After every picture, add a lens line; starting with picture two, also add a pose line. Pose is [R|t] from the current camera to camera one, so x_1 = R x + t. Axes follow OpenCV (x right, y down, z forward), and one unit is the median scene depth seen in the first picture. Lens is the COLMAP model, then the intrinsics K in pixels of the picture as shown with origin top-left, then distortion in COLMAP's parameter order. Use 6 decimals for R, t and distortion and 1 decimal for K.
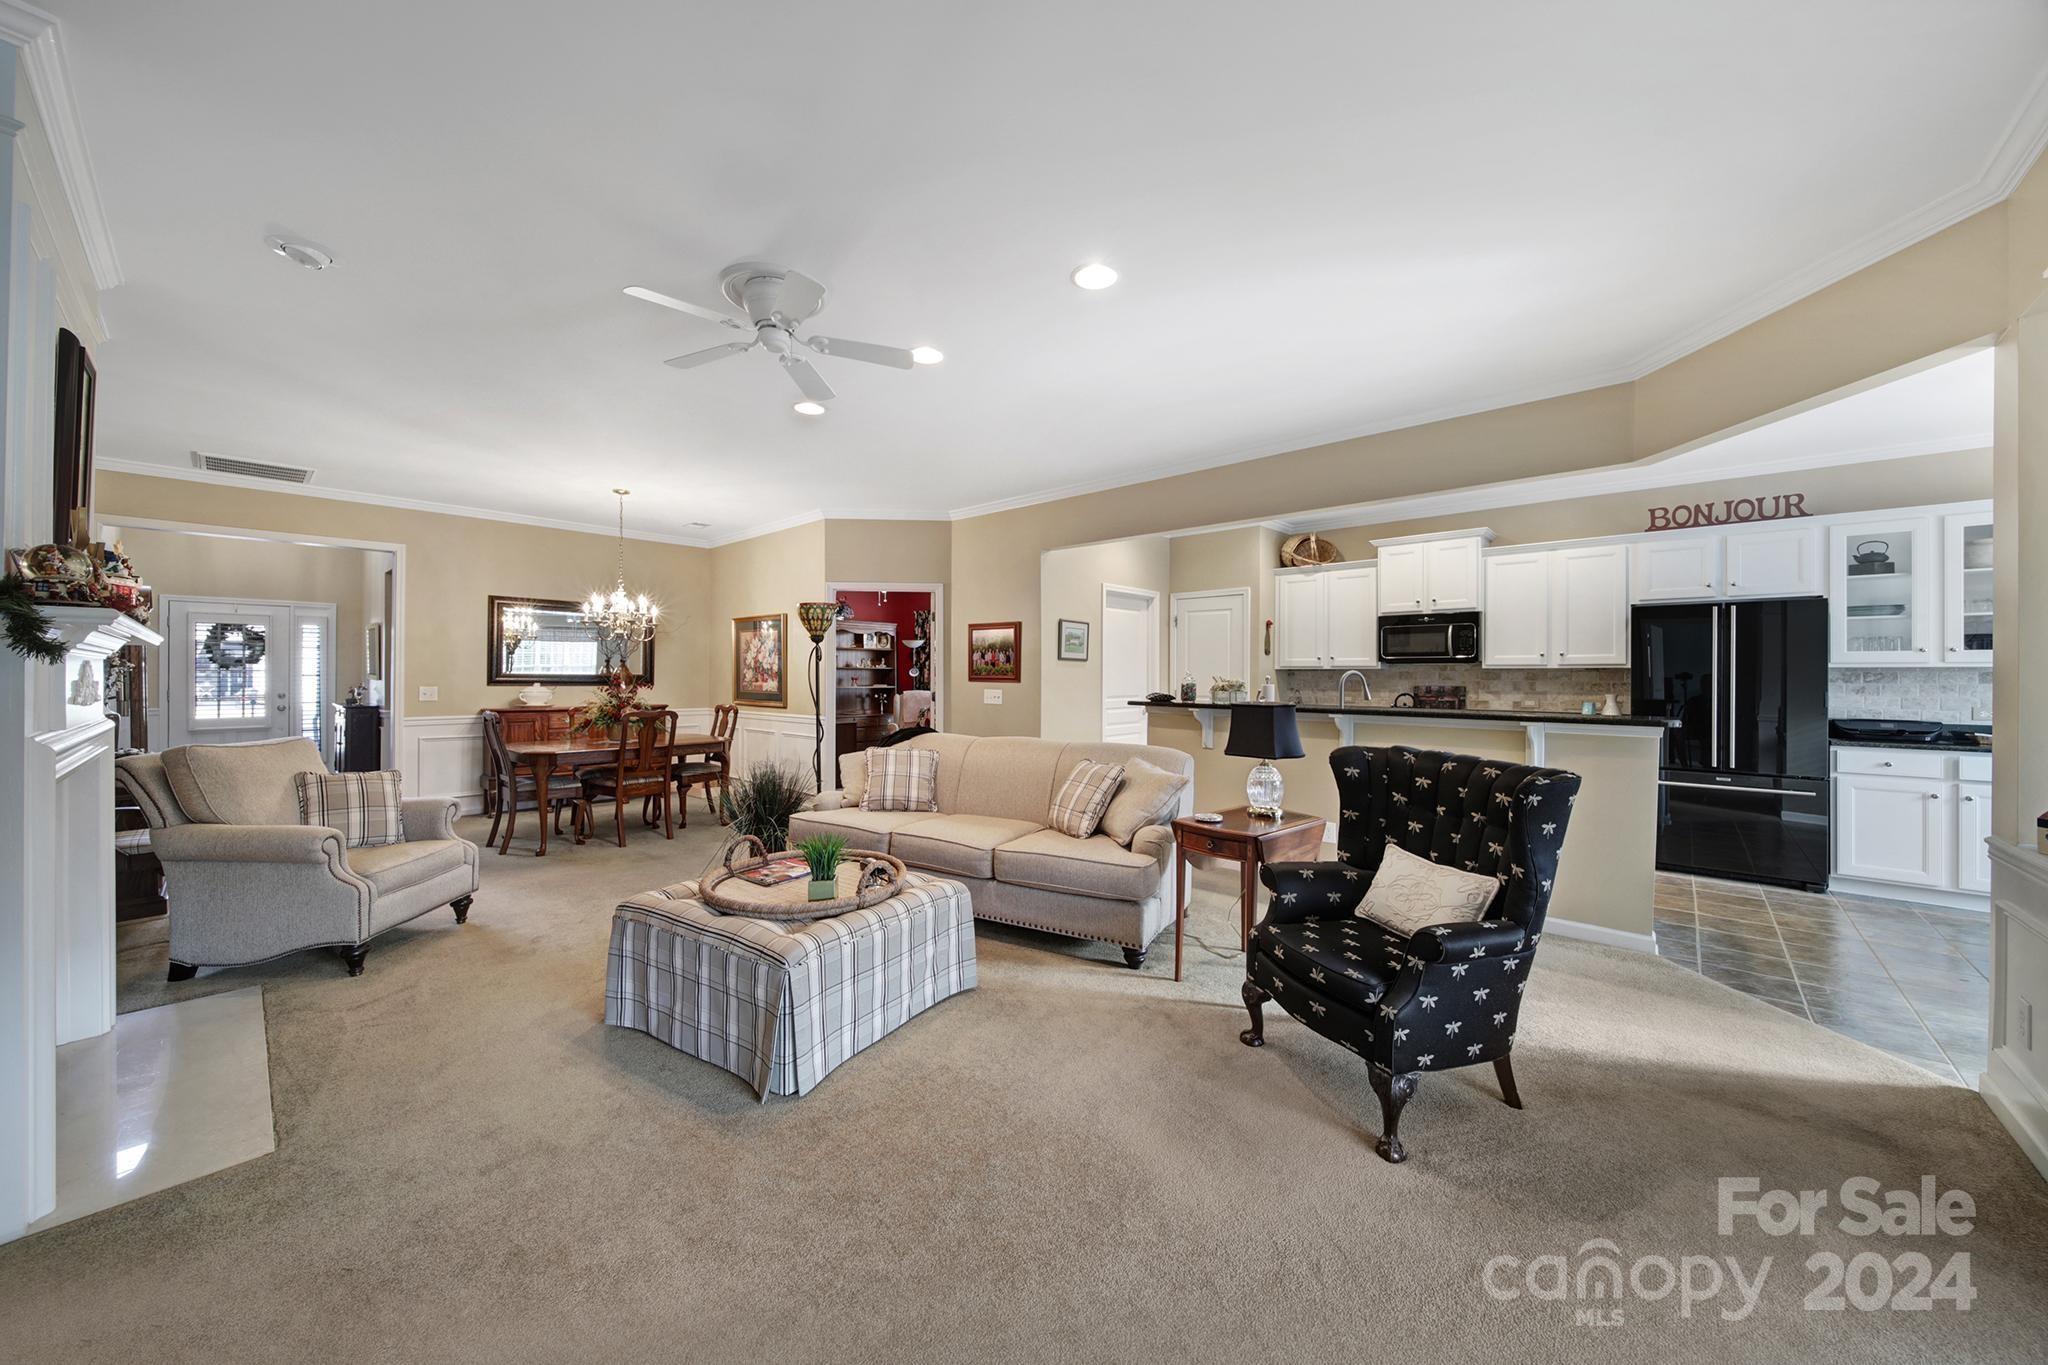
lens RADIAL K [[727.8, 0, 1031.6], [0, 727.8, 673.9], [0, 0, 1]] dist [-0.002739, -0.000720]
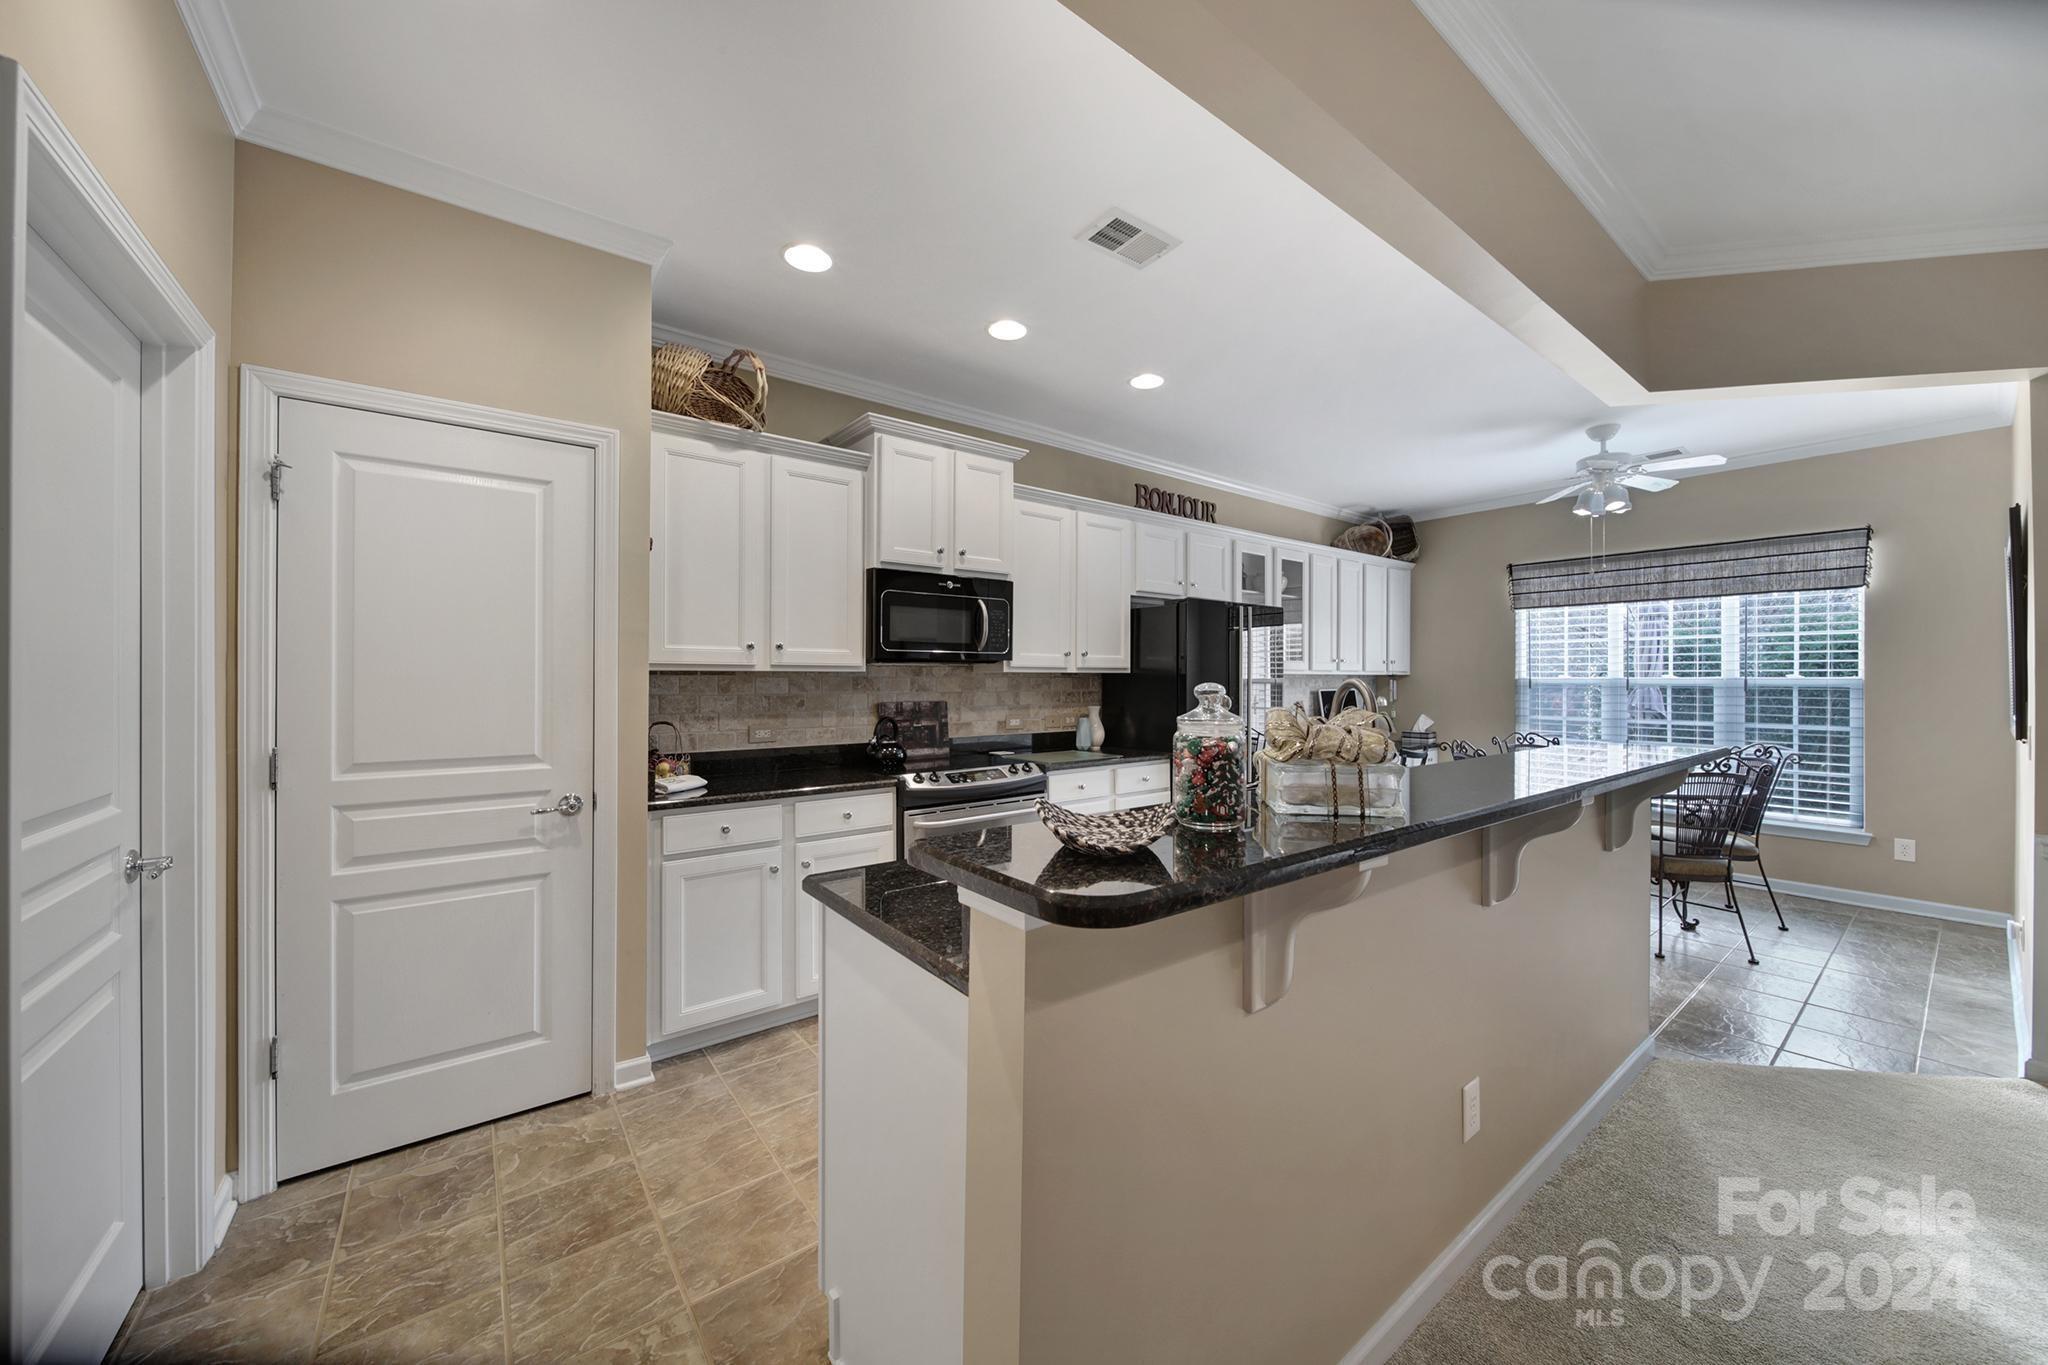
lens RADIAL K [[727.8, 0, 1031.7], [0, 727.8, 681.5], [0, 0, 1]] dist [-0.002739, -0.000720]
pose [[0.213919, -0.006965, 0.976827, 0.005974], [-0.001469, 0.999971, 0.007452, -0.005618], [-0.976850, -0.003029, 0.213903, 1.050197]]
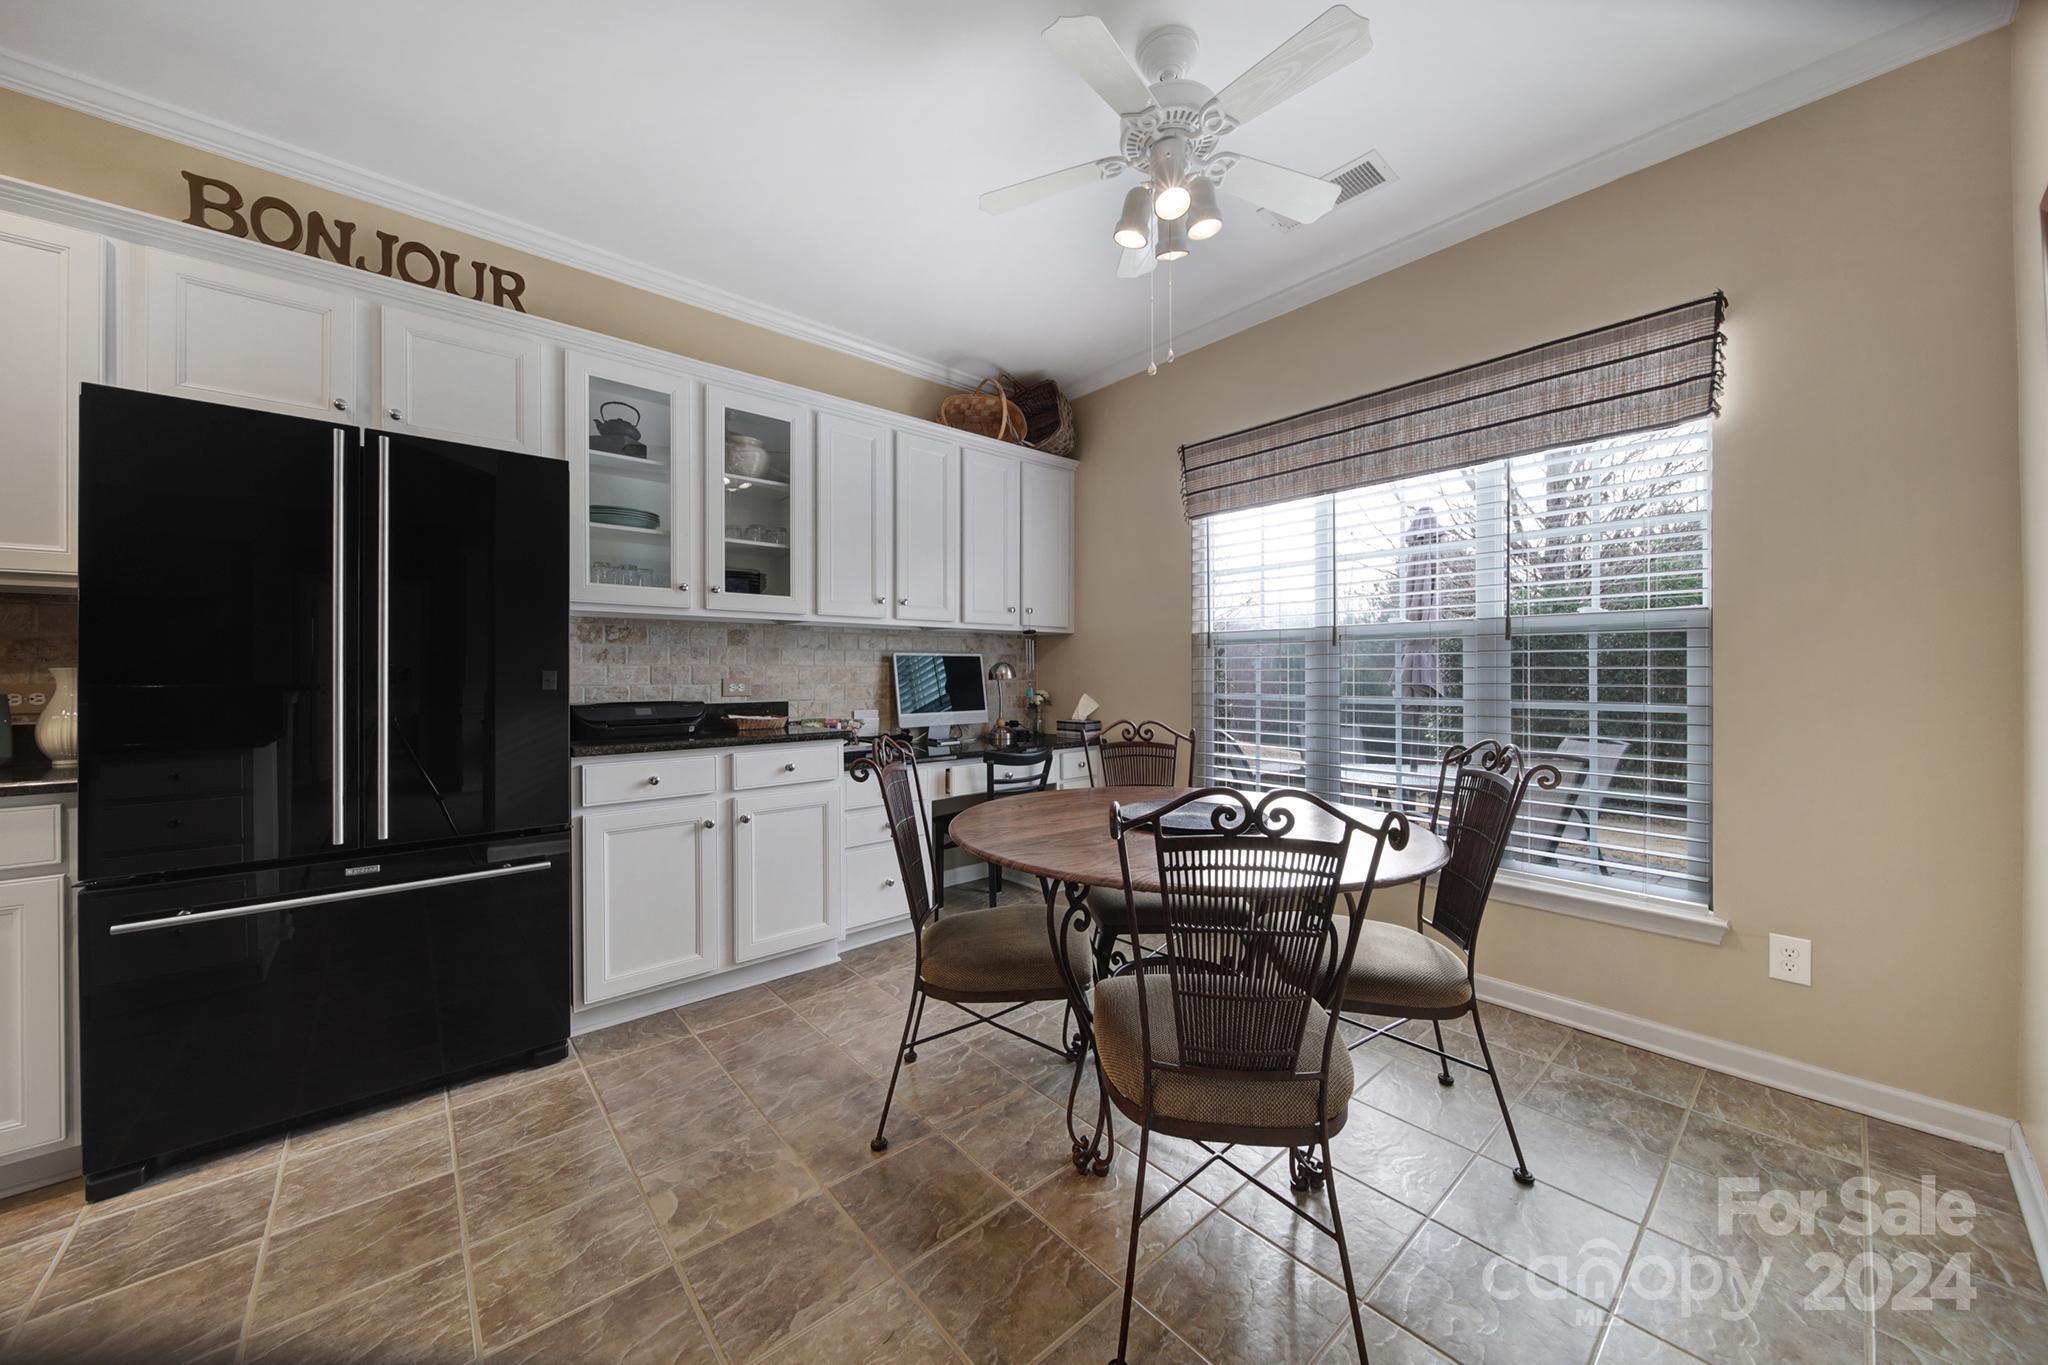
lens RADIAL K [[727.8, 0, 1012.6], [0, 727.8, 674.2], [0, 0, 1]] dist [-0.002739, -0.000720]
pose [[0.149987, -0.008593, 0.988651, 0.609358], [0.000166, 0.999962, 0.008666, 0.034144], [-0.988688, -0.001135, 0.149982, 0.583556]]
